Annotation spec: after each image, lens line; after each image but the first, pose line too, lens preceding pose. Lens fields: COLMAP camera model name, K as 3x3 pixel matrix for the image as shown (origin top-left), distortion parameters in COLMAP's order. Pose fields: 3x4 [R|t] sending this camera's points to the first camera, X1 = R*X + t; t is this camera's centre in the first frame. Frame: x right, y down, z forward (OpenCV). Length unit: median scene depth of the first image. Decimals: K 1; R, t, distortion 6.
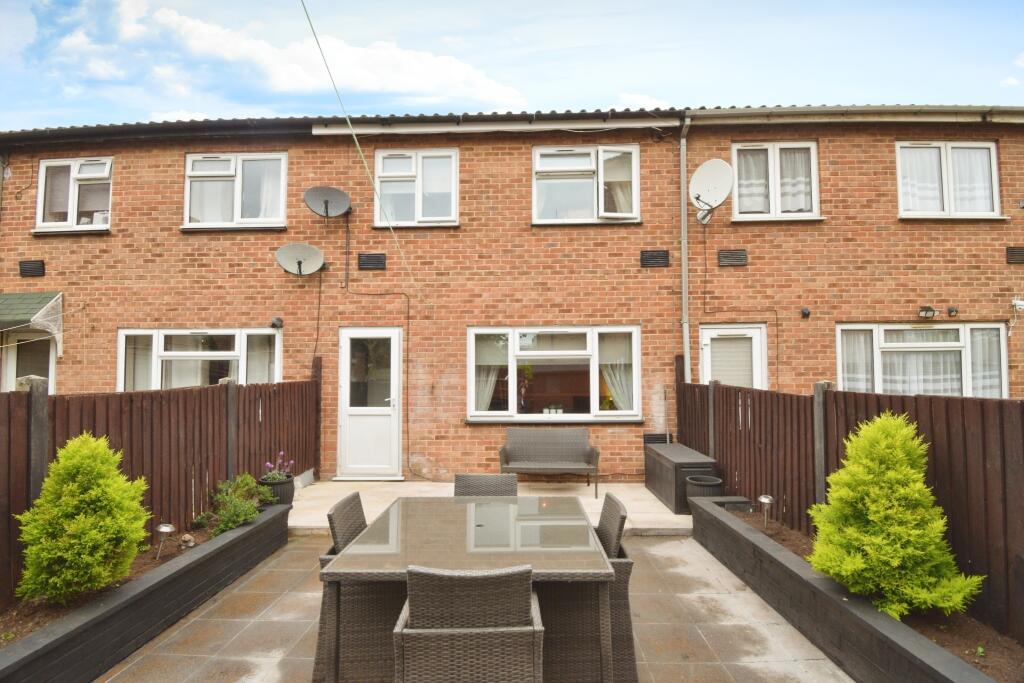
lens RADIAL K [[457.8, 0, 510.7], [0, 457.8, 358.6], [0, 0, 1]] dist [0.001739, -0.016861]
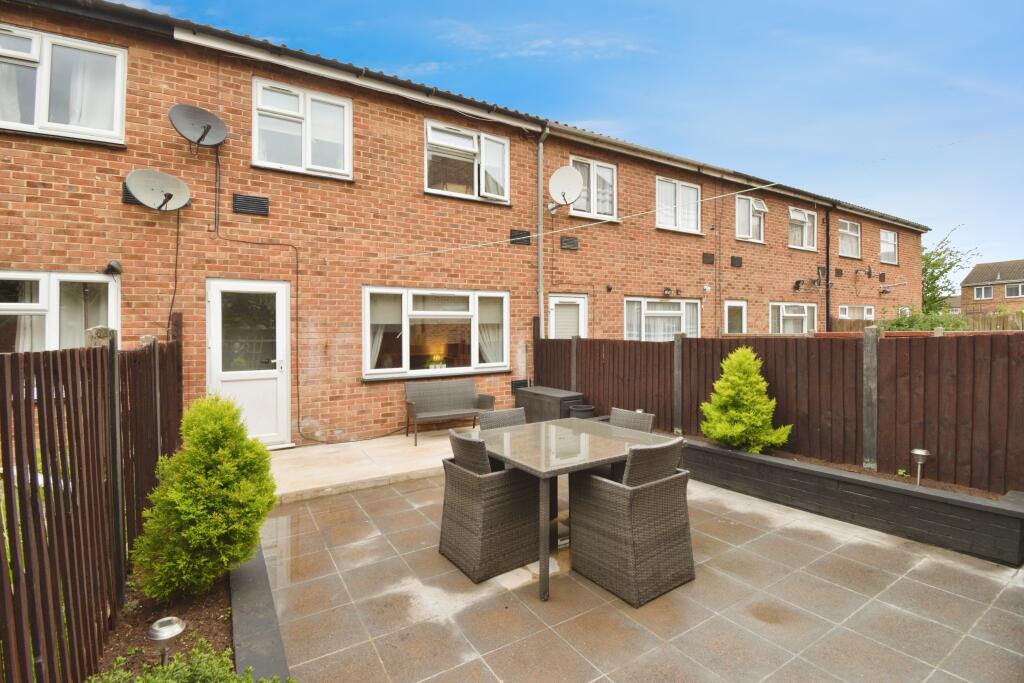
lens RADIAL K [[452.3, 0, 512.0], [0, 452.3, 341.5], [0, 0, 1]] dist [0.000787, -0.019464]
pose [[0.835947, -0.015613, 0.548588, -0.364907], [-0.007698, 0.999163, 0.040168, 0.010817], [-0.548756, -0.037802, 0.835127, -0.004994]]
